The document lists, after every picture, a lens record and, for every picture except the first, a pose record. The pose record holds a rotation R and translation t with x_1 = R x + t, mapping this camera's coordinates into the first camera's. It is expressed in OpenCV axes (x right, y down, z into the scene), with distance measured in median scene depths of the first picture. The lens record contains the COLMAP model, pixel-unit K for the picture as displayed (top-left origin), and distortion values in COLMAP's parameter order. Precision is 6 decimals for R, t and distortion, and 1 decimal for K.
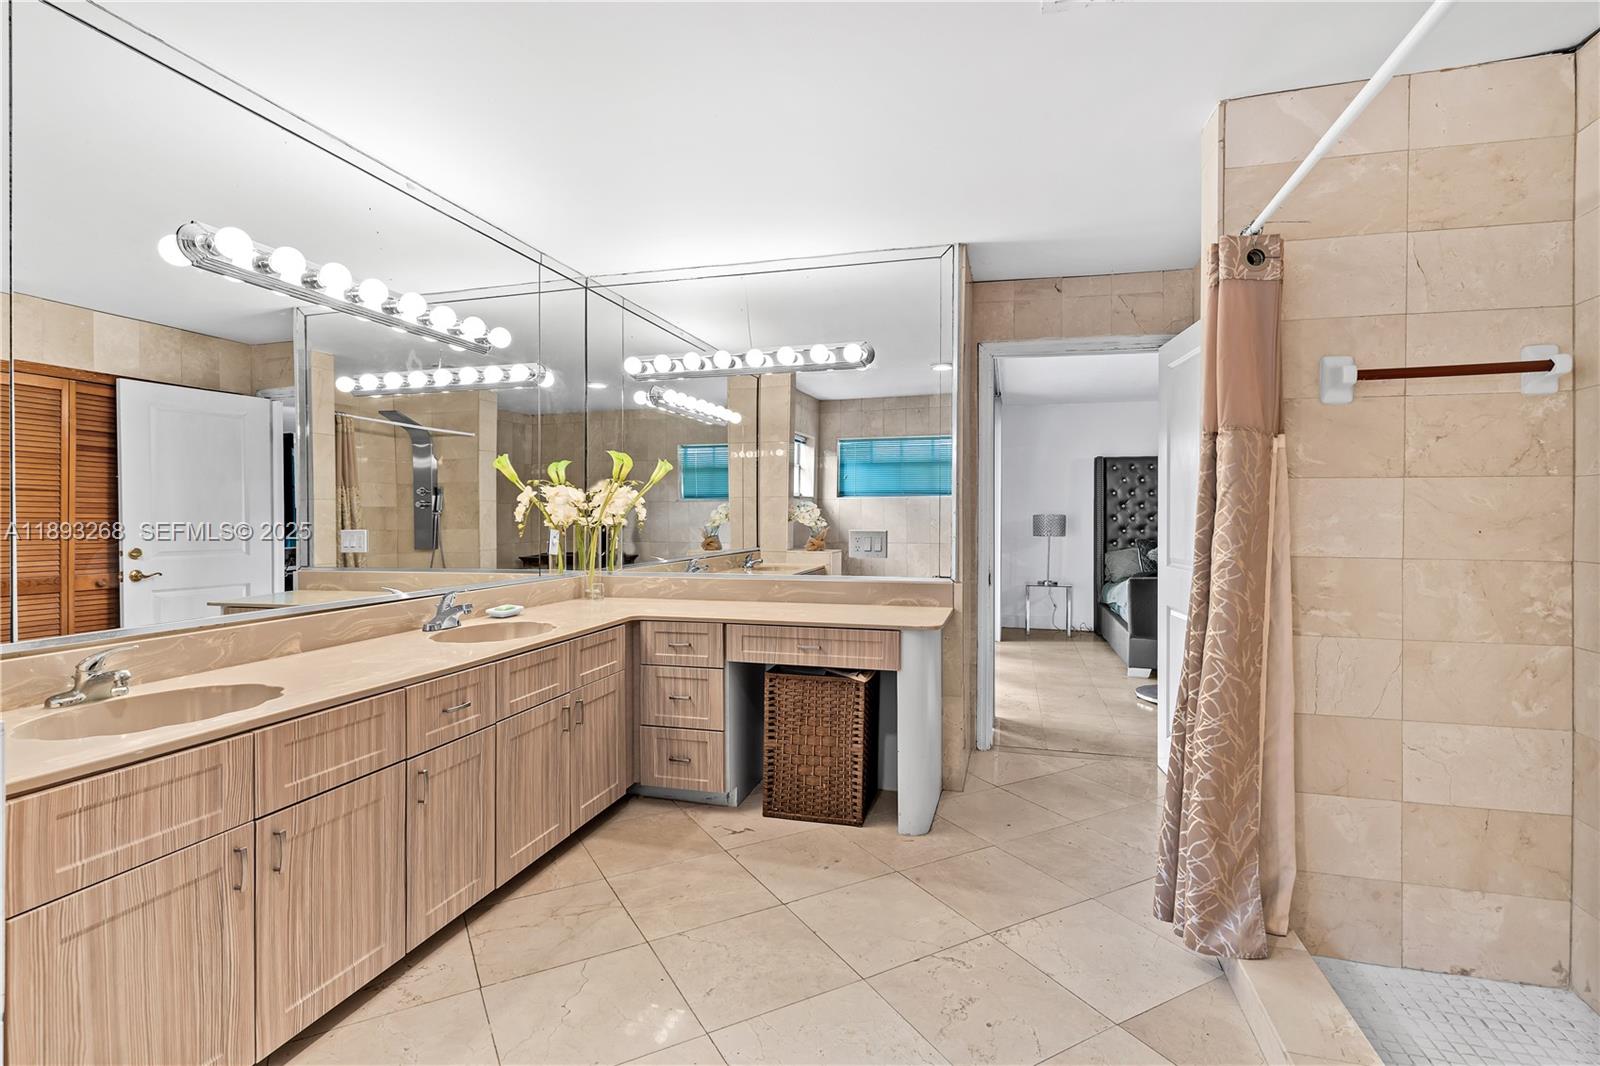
lens RADIAL K [[767.5, 0, 800.0], [0, 767.5, 533.0], [0, 0, 1]] dist [-0.000444, -0.000055]
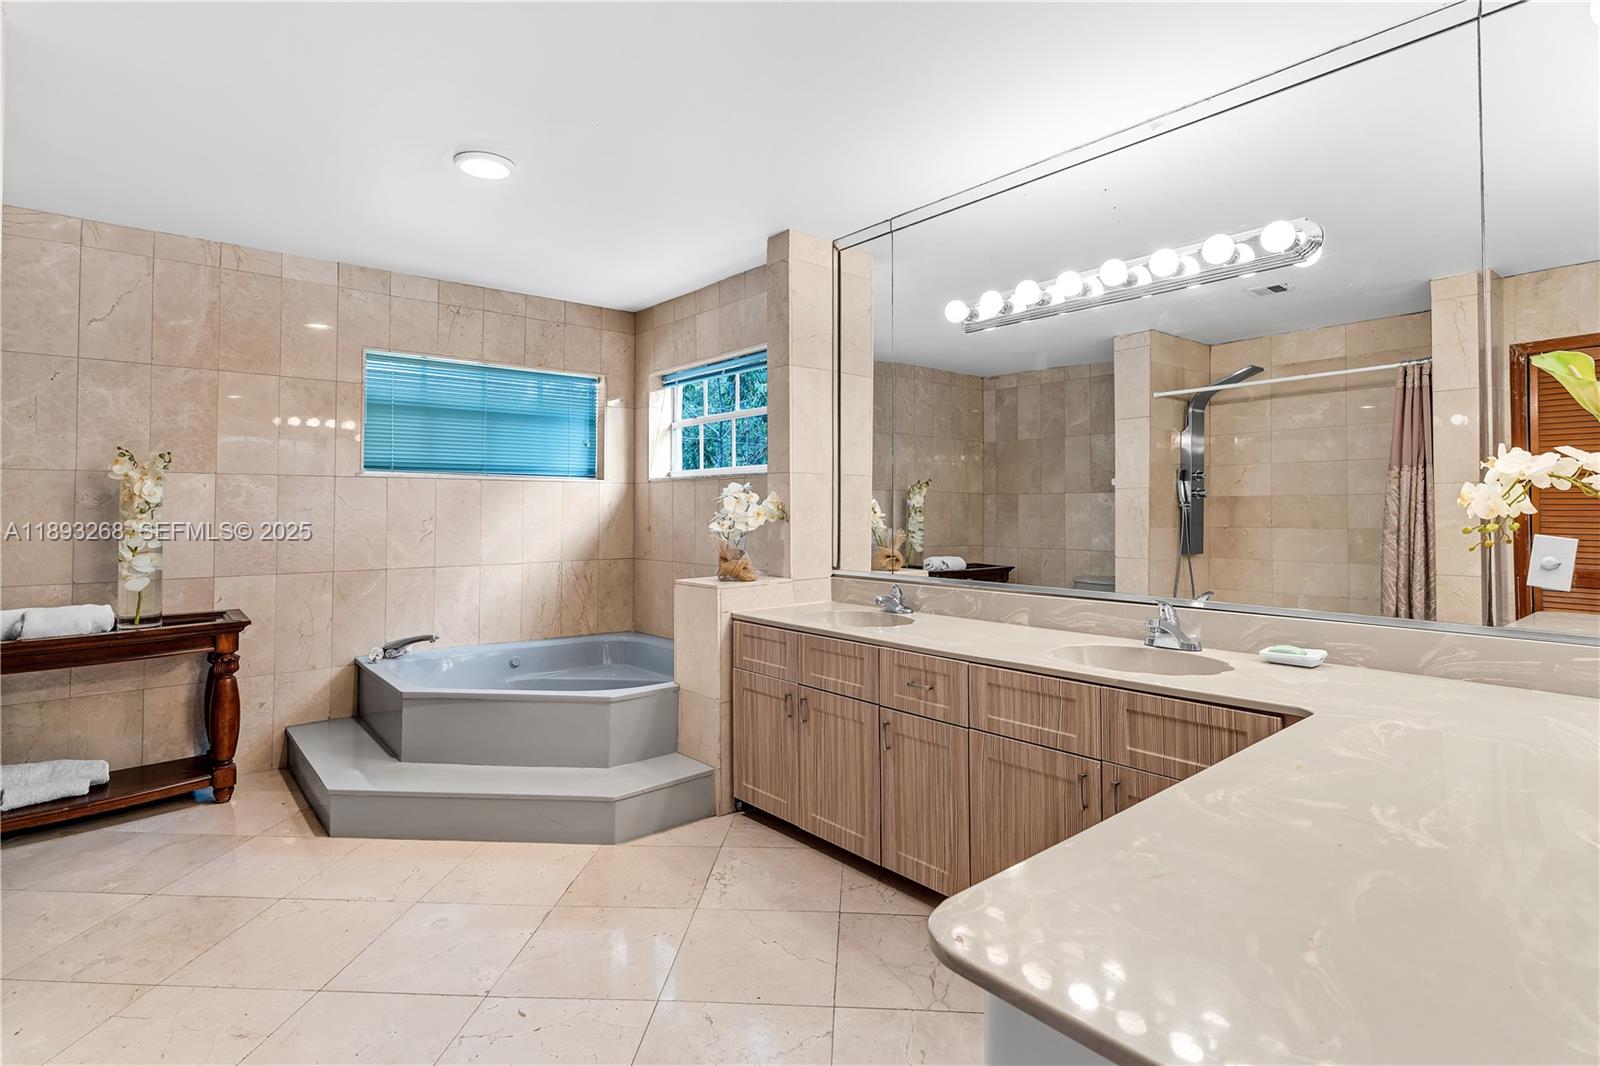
lens RADIAL K [[790.3, 0, 800.0], [0, 790.3, 482.2], [0, 0, 1]] dist [0.000532, 0.000020]
pose [[-0.564952, -0.017691, -0.824934, 0.551200], [-0.006997, 0.999837, -0.016650, -0.041189], [0.825094, -0.003634, -0.564983, 1.413685]]
